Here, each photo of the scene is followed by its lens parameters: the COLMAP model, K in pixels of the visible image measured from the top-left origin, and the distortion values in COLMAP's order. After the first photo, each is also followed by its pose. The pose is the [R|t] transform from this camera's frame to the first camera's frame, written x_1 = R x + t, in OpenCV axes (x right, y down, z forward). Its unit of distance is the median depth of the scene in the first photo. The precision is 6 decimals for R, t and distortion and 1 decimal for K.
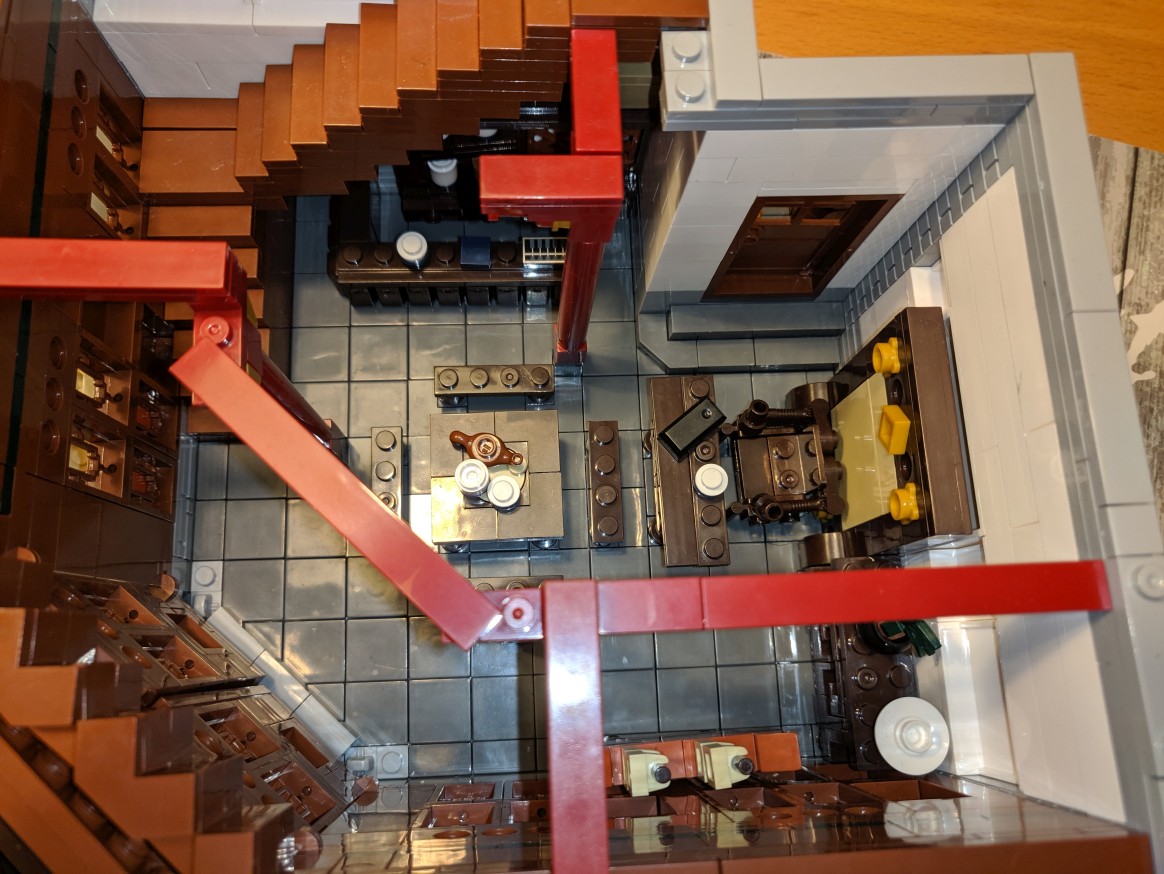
lens RADIAL K [[926.3, 0, 582.5], [0, 926.3, 431.0], [0, 0, 1]] dist [-0.025728, 0.019217]
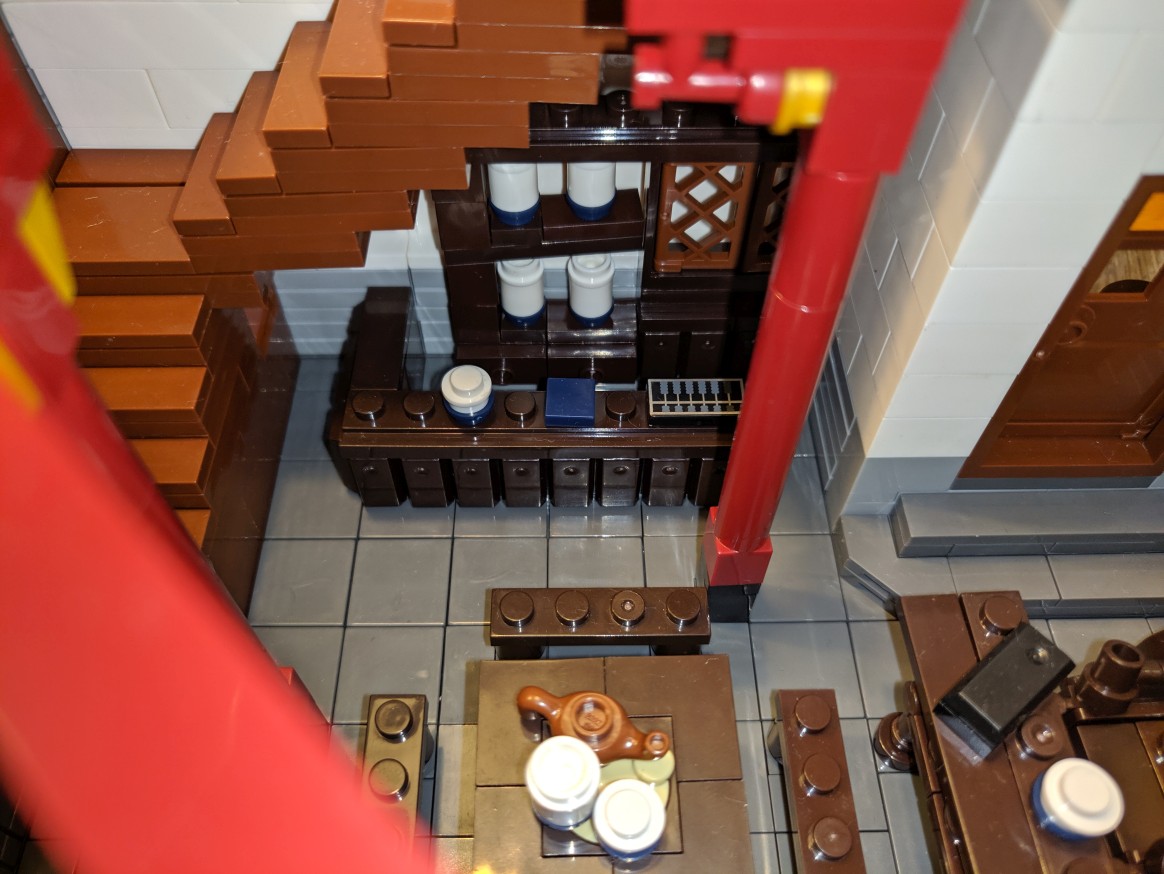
lens RADIAL K [[926.3, 0, 576.4], [0, 926.3, 442.8], [0, 0, 1]] dist [-0.025728, 0.019217]
pose [[0.997523, -0.014678, -0.068800, -0.070243], [-0.013597, 0.919324, -0.393266, 0.068311], [0.069021, 0.393227, 0.916847, 0.455825]]
